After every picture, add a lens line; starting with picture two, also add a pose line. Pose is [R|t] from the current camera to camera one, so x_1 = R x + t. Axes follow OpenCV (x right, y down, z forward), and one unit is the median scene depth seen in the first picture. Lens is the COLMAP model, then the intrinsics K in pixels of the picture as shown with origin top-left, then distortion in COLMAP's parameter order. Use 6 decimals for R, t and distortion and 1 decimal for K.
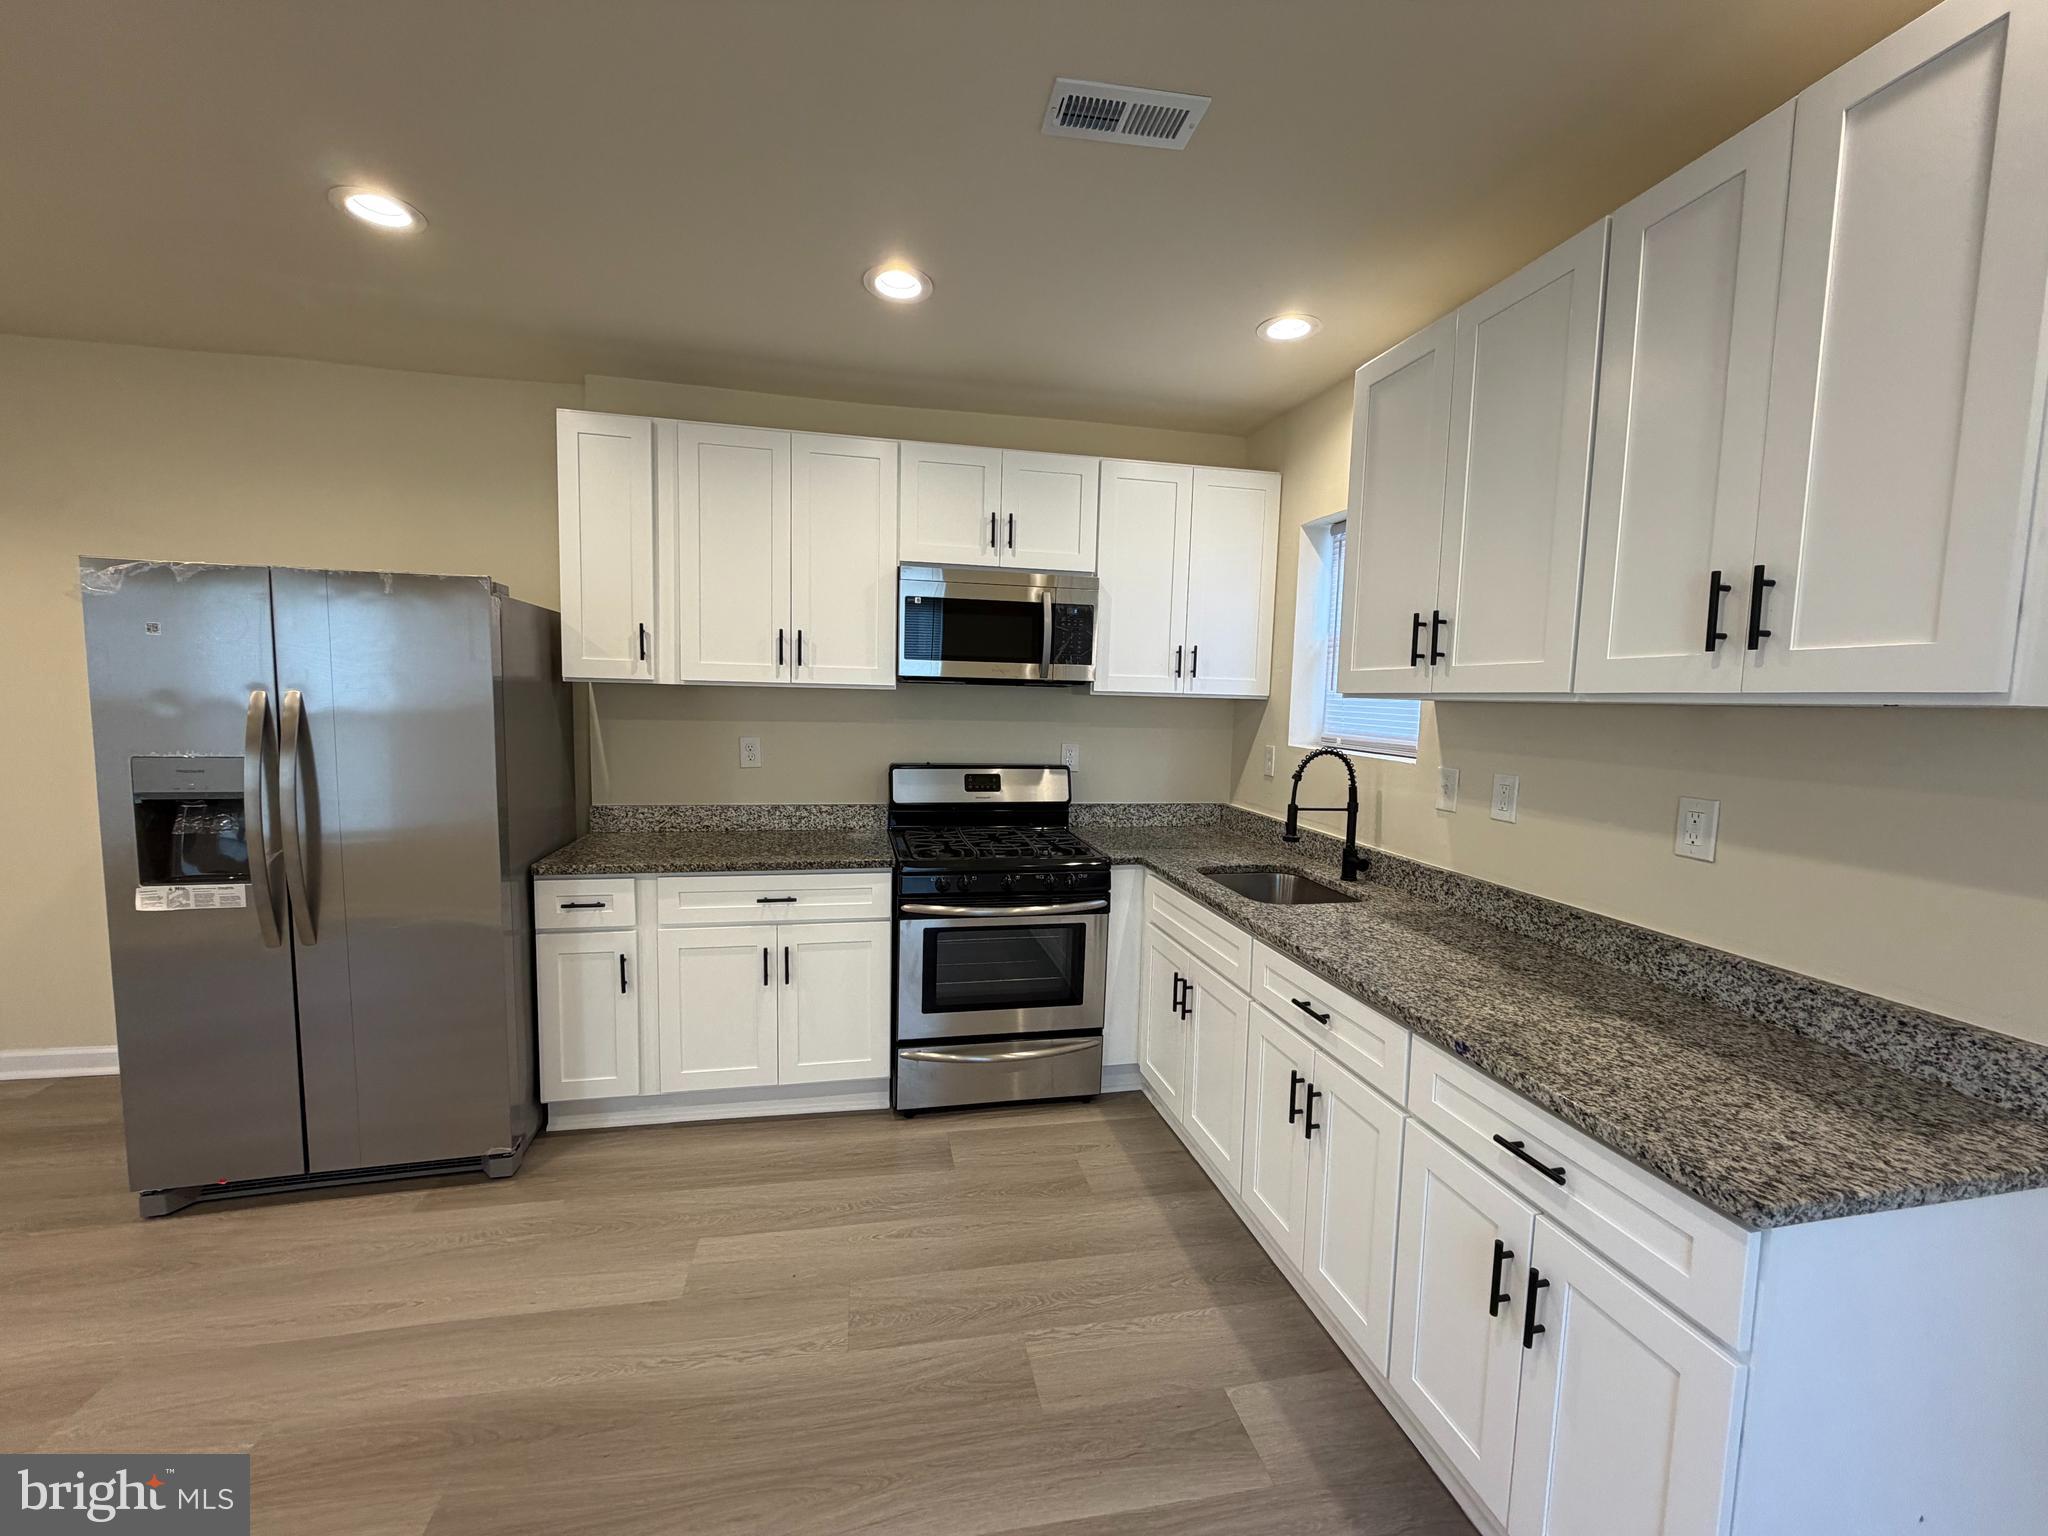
lens RADIAL K [[814.8, 0, 1017.4], [0, 814.8, 770.0], [0, 0, 1]] dist [0.000668, 0.000010]
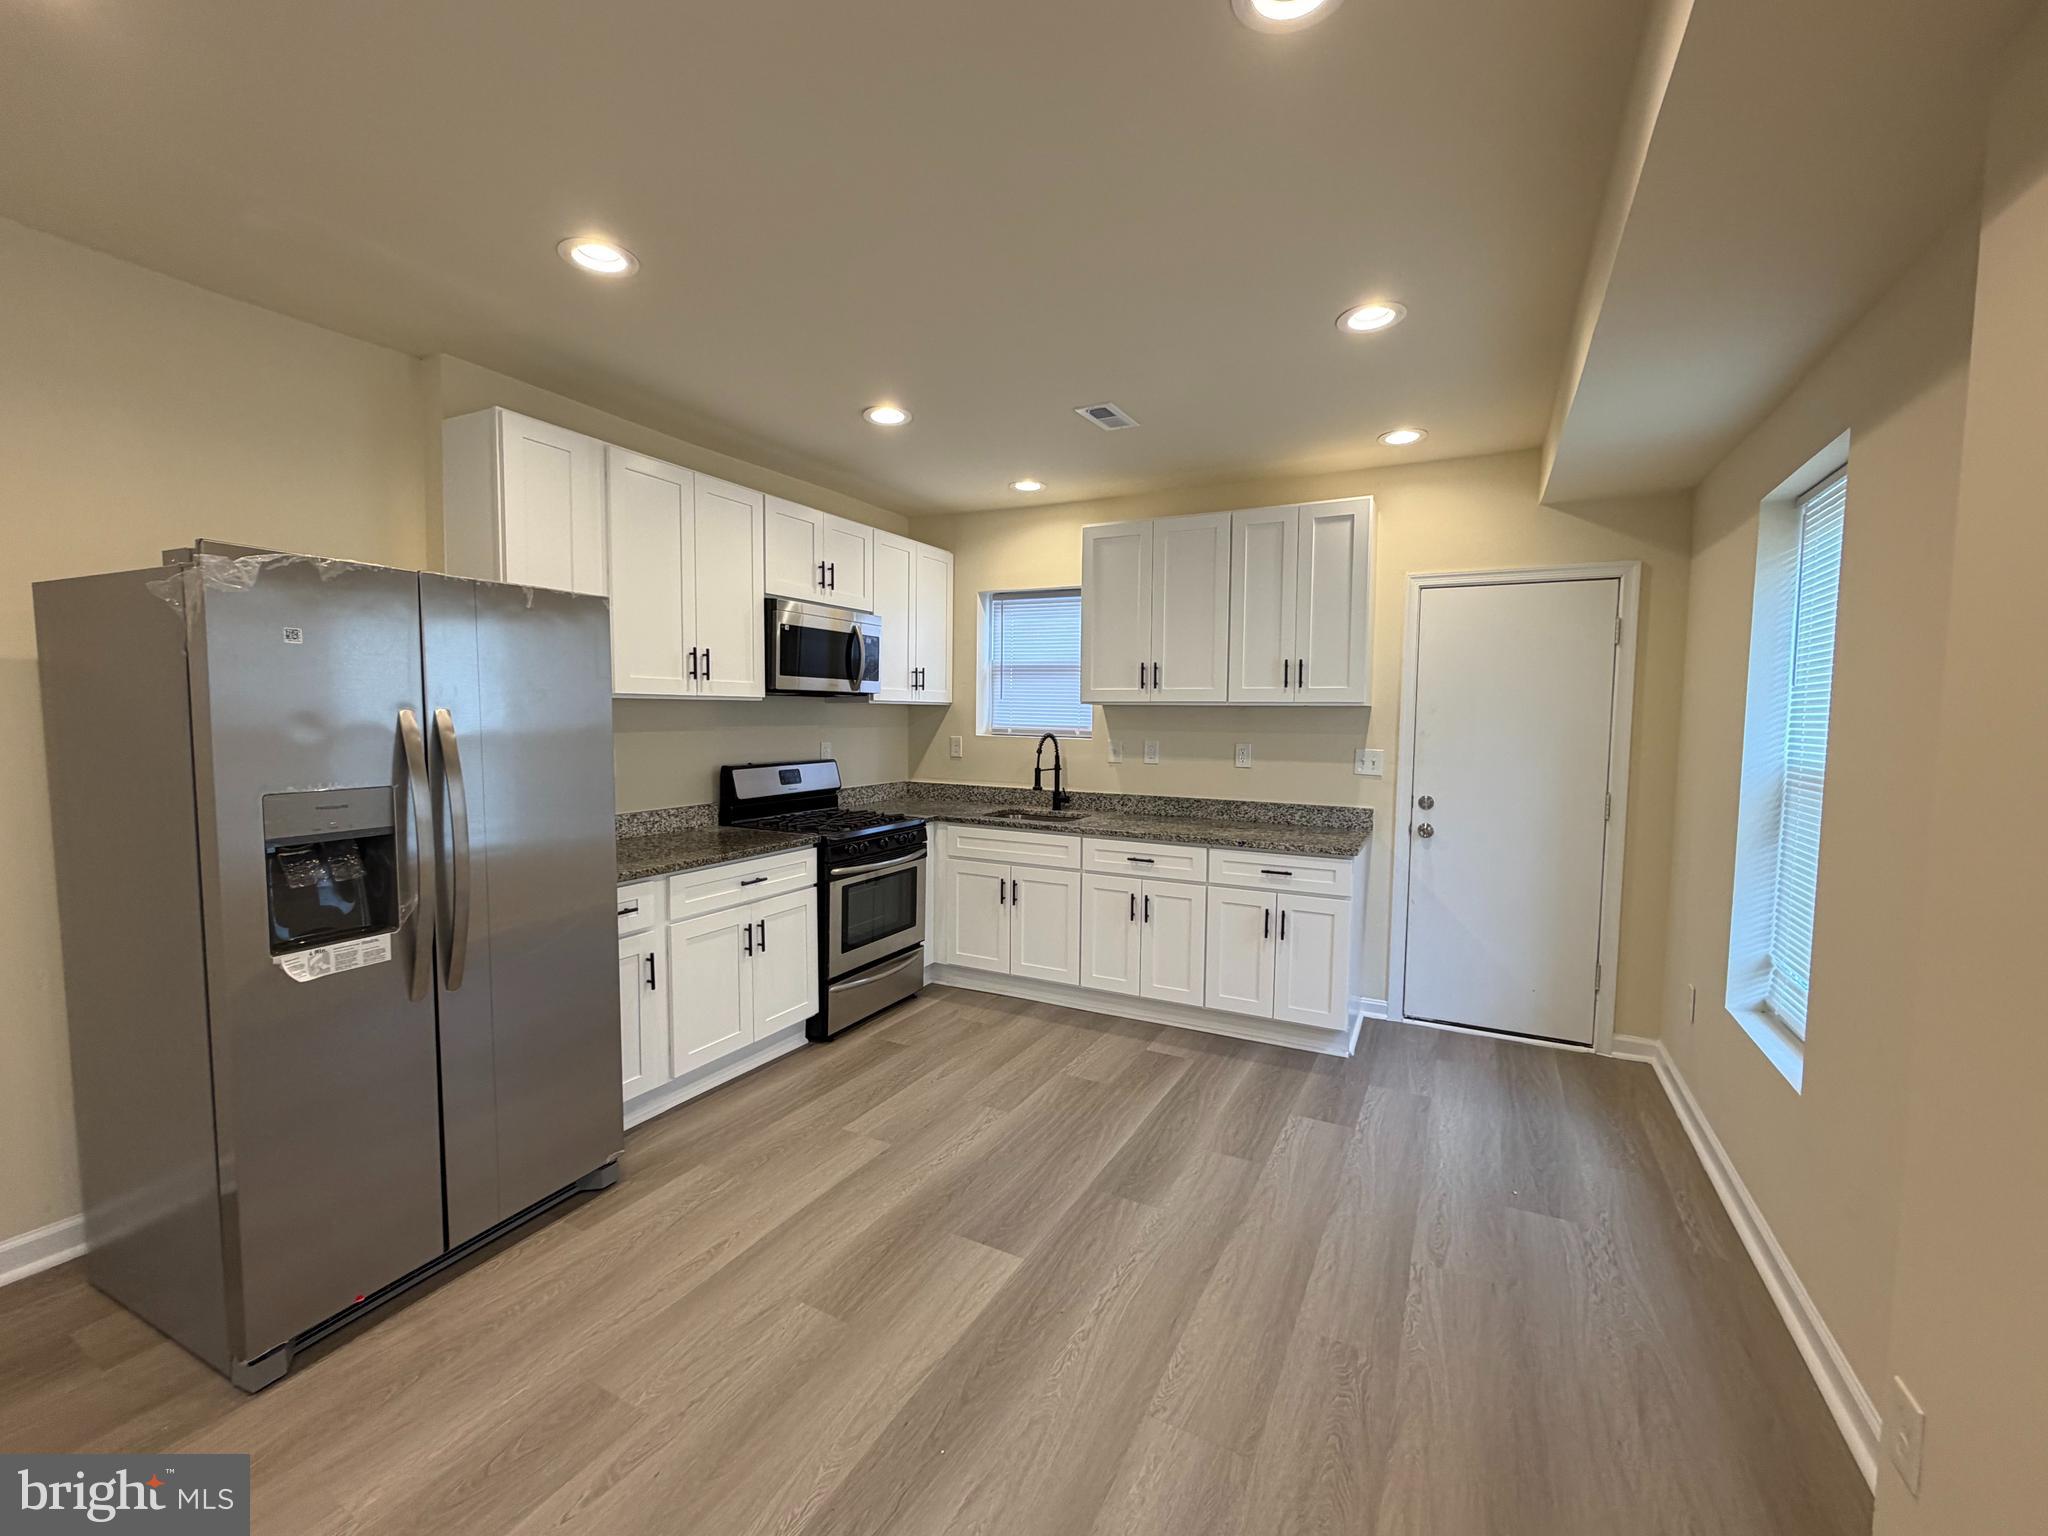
lens RADIAL K [[839.9, 0, 1025.0], [0, 839.9, 771.0], [0, 0, 1]] dist [-0.000035, -0.000284]
pose [[0.633968, -0.071788, 0.770020, -0.999791], [0.074828, 0.996705, 0.031315, -0.007582], [-0.769731, 0.037767, 0.637251, -0.077766]]
